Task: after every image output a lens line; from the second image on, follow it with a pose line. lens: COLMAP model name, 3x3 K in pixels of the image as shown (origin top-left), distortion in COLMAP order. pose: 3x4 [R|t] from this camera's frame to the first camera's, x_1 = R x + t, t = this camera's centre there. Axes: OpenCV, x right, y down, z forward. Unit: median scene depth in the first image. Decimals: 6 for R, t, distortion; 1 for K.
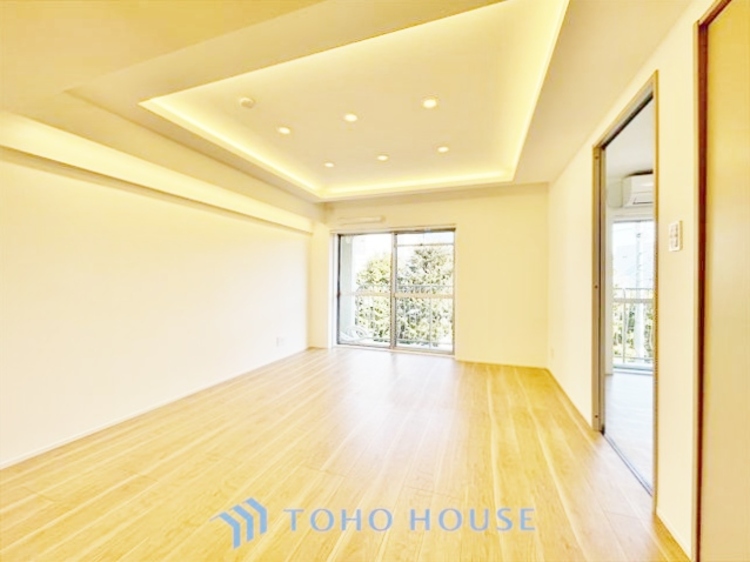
lens RADIAL K [[302.7, 0, 373.0], [0, 302.7, 279.4], [0, 0, 1]] dist [-0.004435, 0.000524]
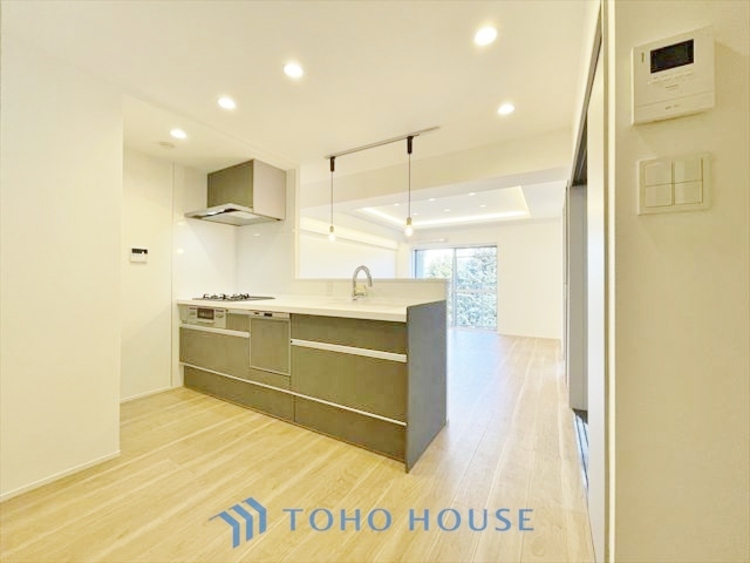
lens RADIAL K [[302.7, 0, 373.0], [0, 302.7, 279.9], [0, 0, 1]] dist [-0.004435, 0.000524]
pose [[0.980743, -0.001704, -0.195295, -0.032712], [0.000818, 0.999989, -0.004616, 0.005305], [0.195301, 0.004367, 0.980734, -0.540444]]
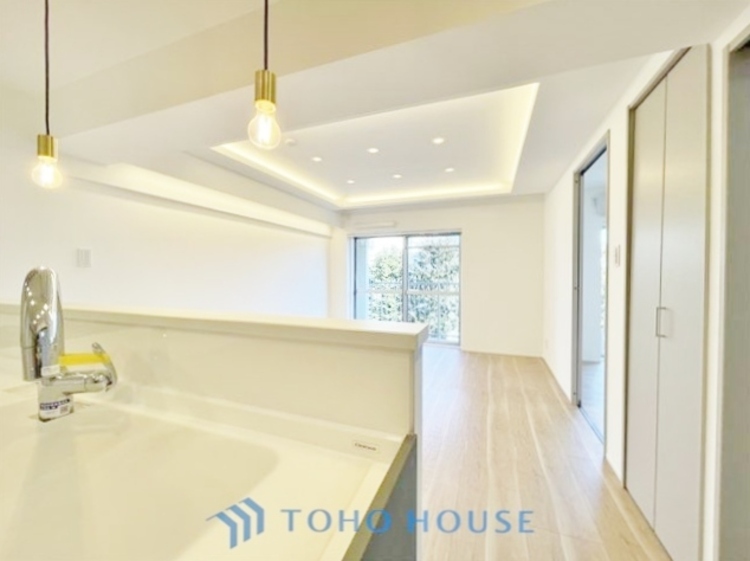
lens RADIAL K [[304.7, 0, 375.0], [0, 304.7, 280.5], [0, 0, 1]] dist [-0.001749, -0.000011]
pose [[0.999829, -0.006389, -0.017356, -0.024474], [0.006807, 0.999684, 0.024183, -0.020949], [0.017196, -0.024297, 0.999557, -0.121916]]
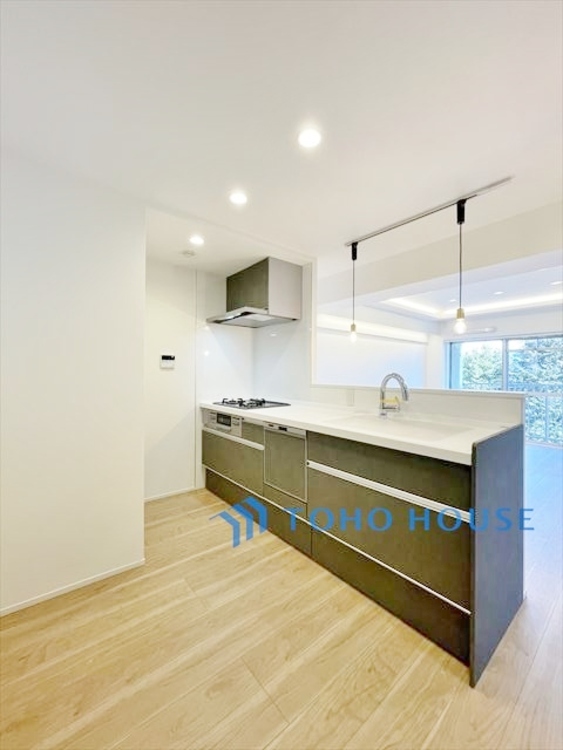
lens RADIAL K [[302.7, 0, 284.2], [0, 302.7, 373.3], [0, 0, 1]] dist [-0.004435, 0.000524]
pose [[0.859296, 0.000242, -0.511479, -0.072329], [-0.001065, 0.999999, -0.001316, -0.022479], [0.511478, 0.001675, 0.859295, -0.462592]]
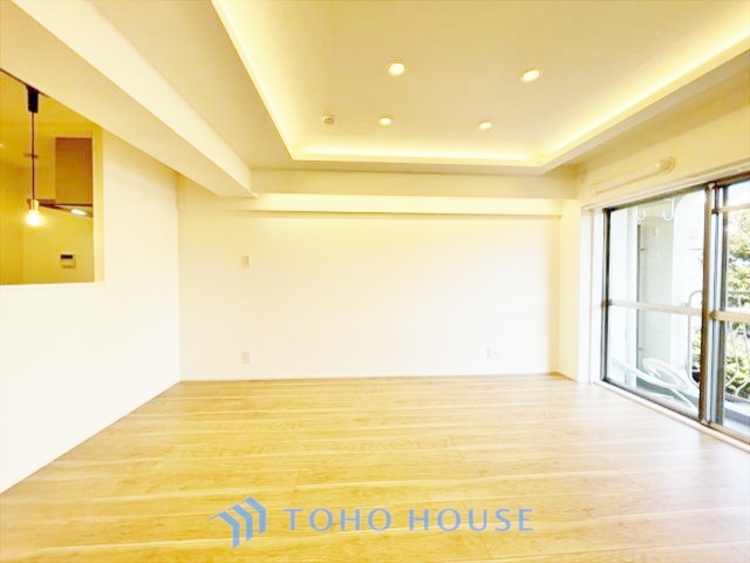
lens RADIAL K [[302.7, 0, 373.0], [0, 302.7, 279.9], [0, 0, 1]] dist [-0.004435, 0.000524]
pose [[0.398037, 0.011893, -0.917292, 0.307450], [0.001824, 0.999904, 0.013756, -0.011067], [0.917368, -0.007148, 0.397977, 0.333688]]
